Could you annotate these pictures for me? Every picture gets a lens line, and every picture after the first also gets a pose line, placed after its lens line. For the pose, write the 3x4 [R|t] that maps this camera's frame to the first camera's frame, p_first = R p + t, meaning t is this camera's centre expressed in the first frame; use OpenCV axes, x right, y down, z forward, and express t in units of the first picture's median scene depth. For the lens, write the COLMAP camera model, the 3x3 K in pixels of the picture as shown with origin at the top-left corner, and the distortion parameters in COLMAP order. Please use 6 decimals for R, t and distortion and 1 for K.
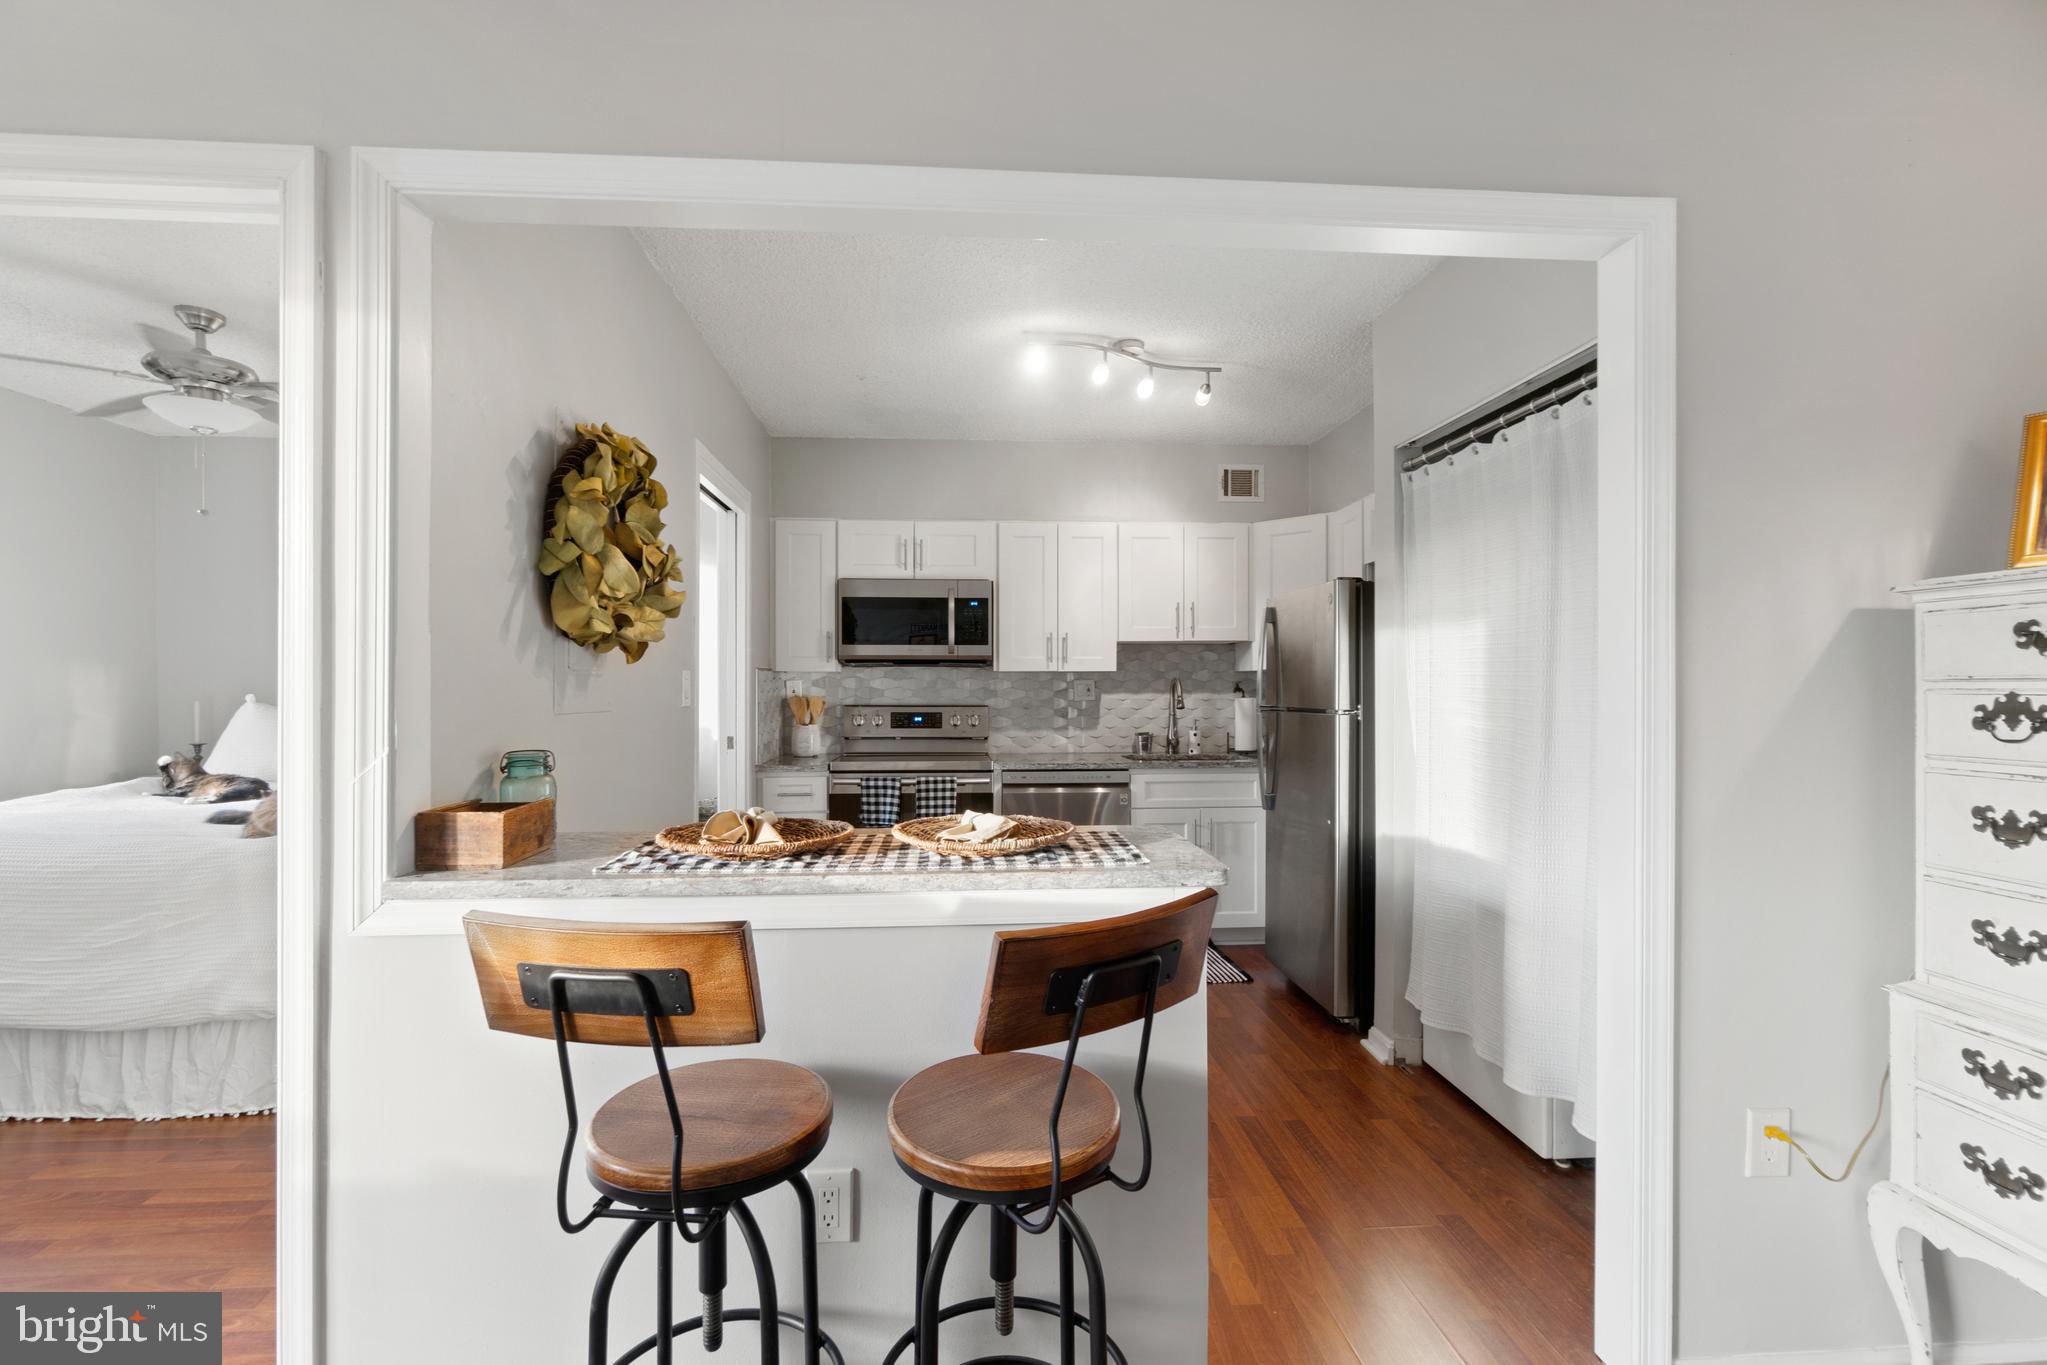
lens RADIAL K [[877.7, 0, 1011.0], [0, 877.7, 692.0], [0, 0, 1]] dist [-0.007060, 0.001832]
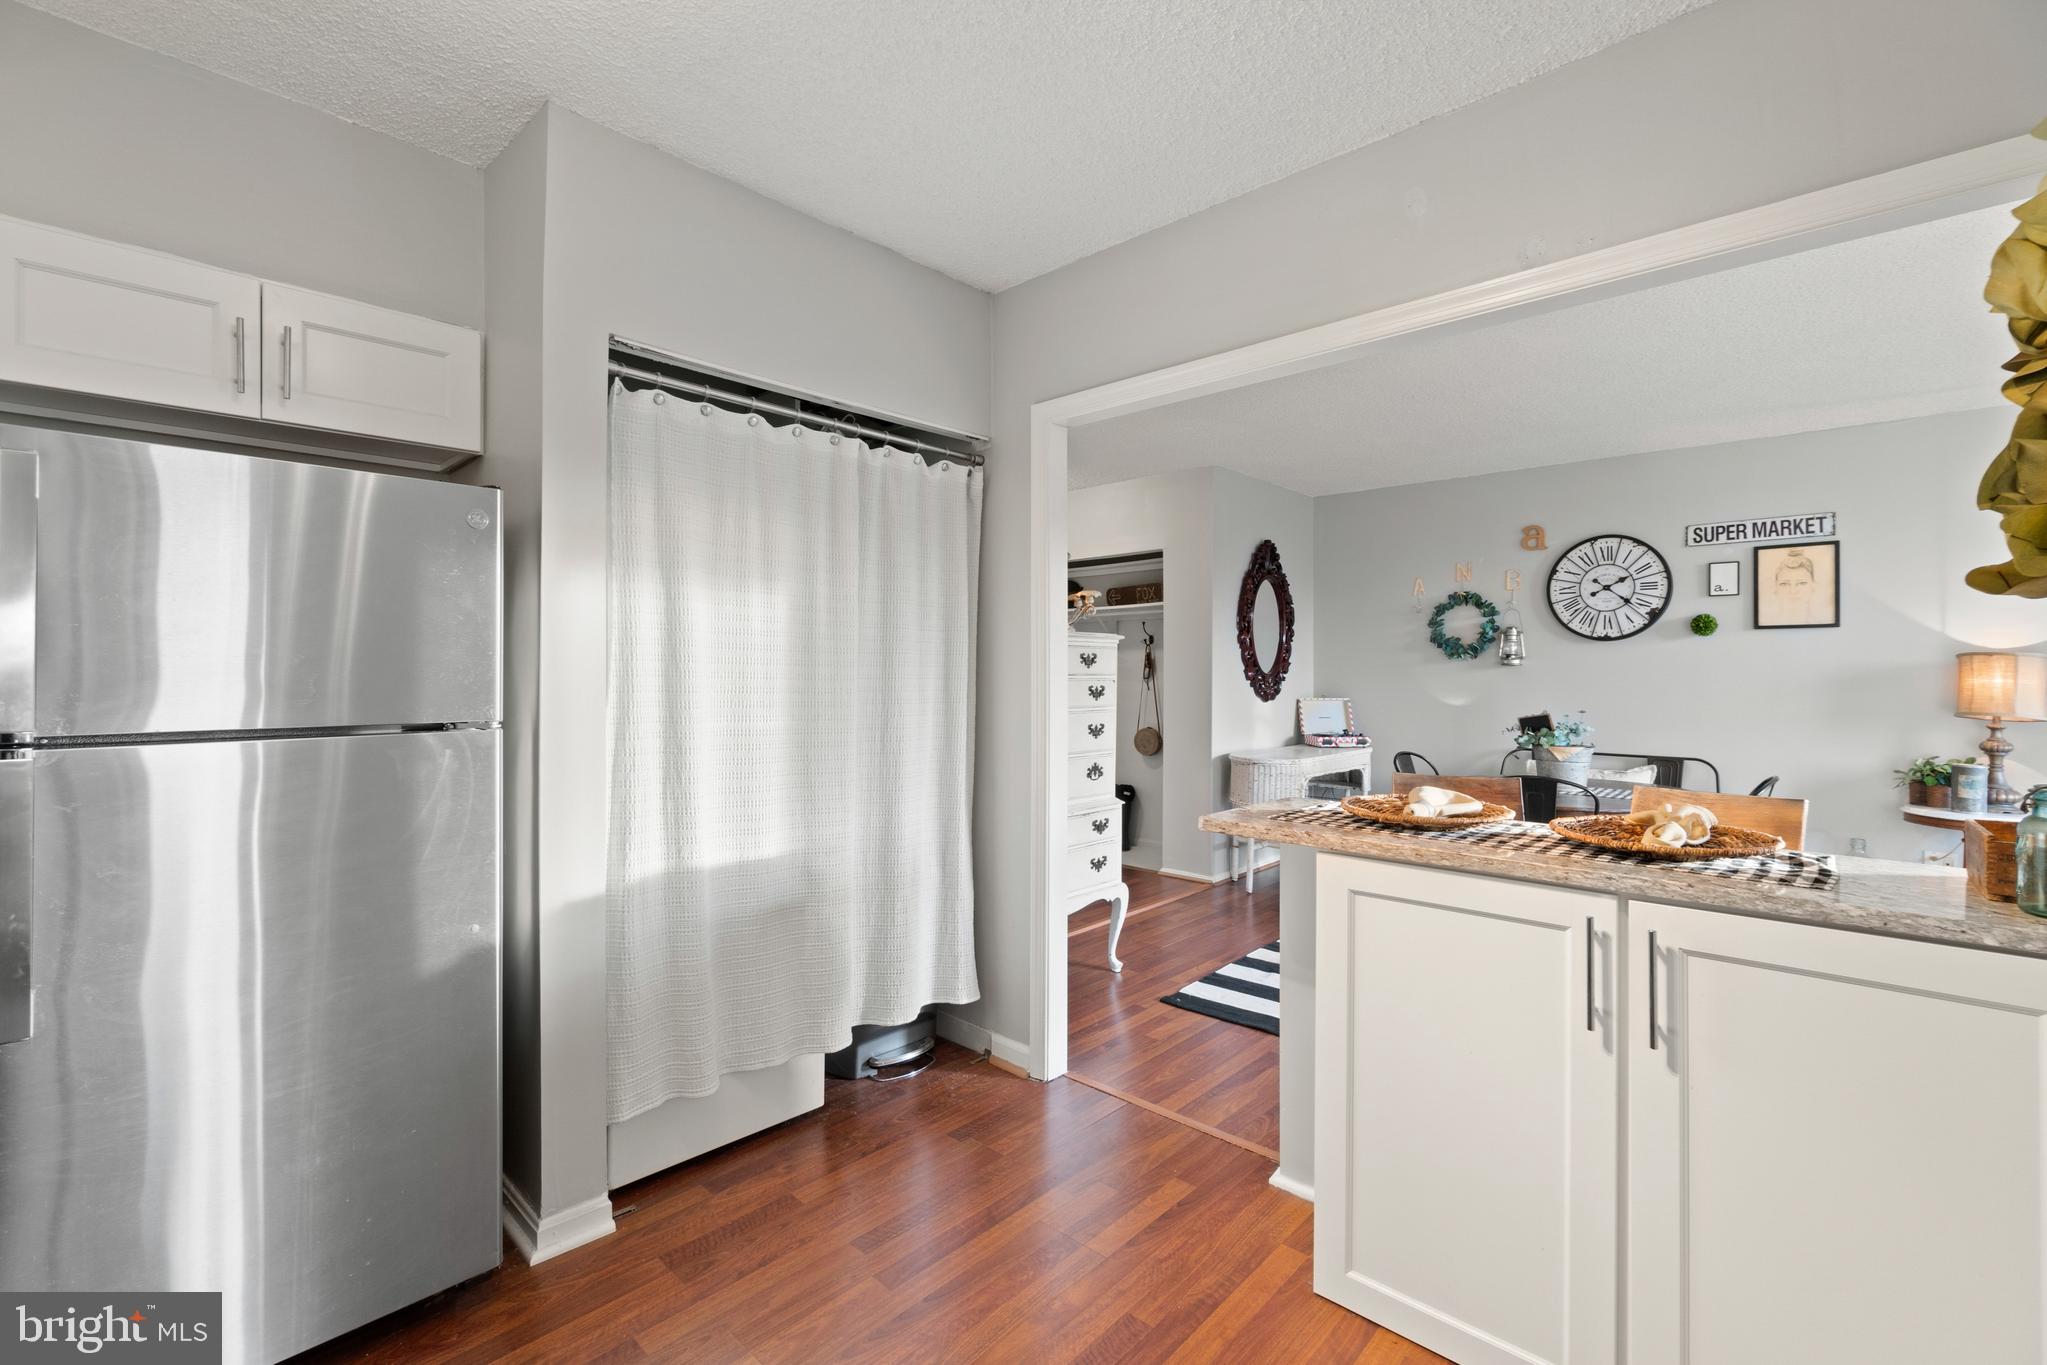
lens RADIAL K [[877.7, 0, 1022.9], [0, 877.7, 668.9], [0, 0, 1]] dist [-0.007060, 0.001832]
pose [[-0.682377, 0.000086, 0.731000, -0.210657], [0.000408, 1.000000, 0.000264, -0.010340], [-0.731000, 0.000479, -0.682377, 0.888474]]
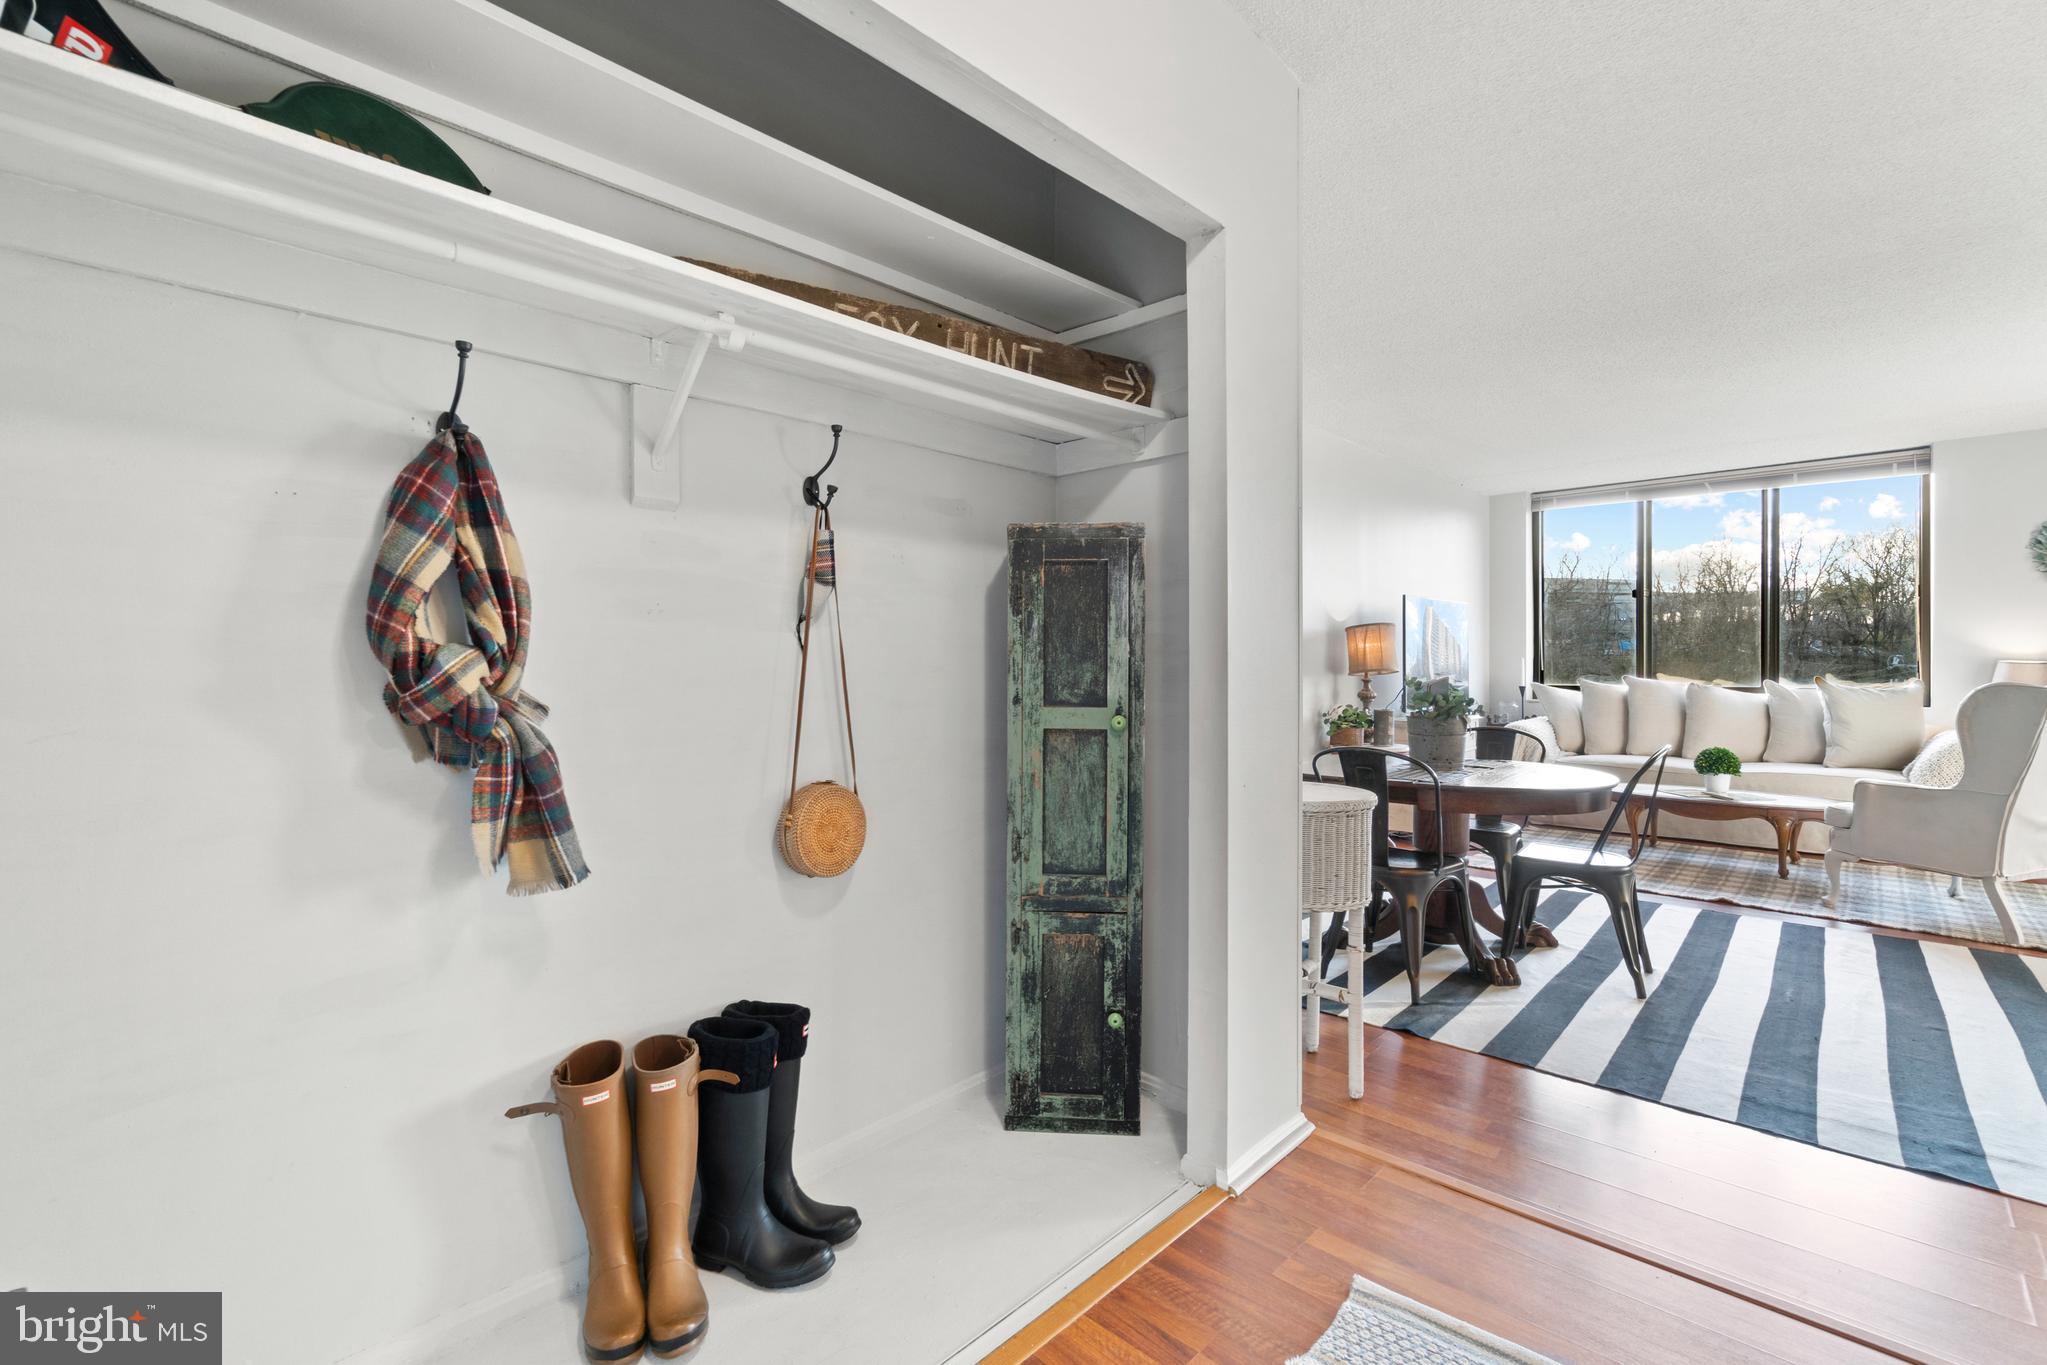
lens RADIAL K [[877.7, 0, 1016.8], [0, 877.7, 673.1], [0, 0, 1]] dist [-0.007060, 0.001832]
pose [[-0.750667, 0.007219, -0.660641, 1.015605], [0.000604, 0.999947, 0.010240, 0.031875], [0.660680, 0.007288, -0.750632, 0.058275]]
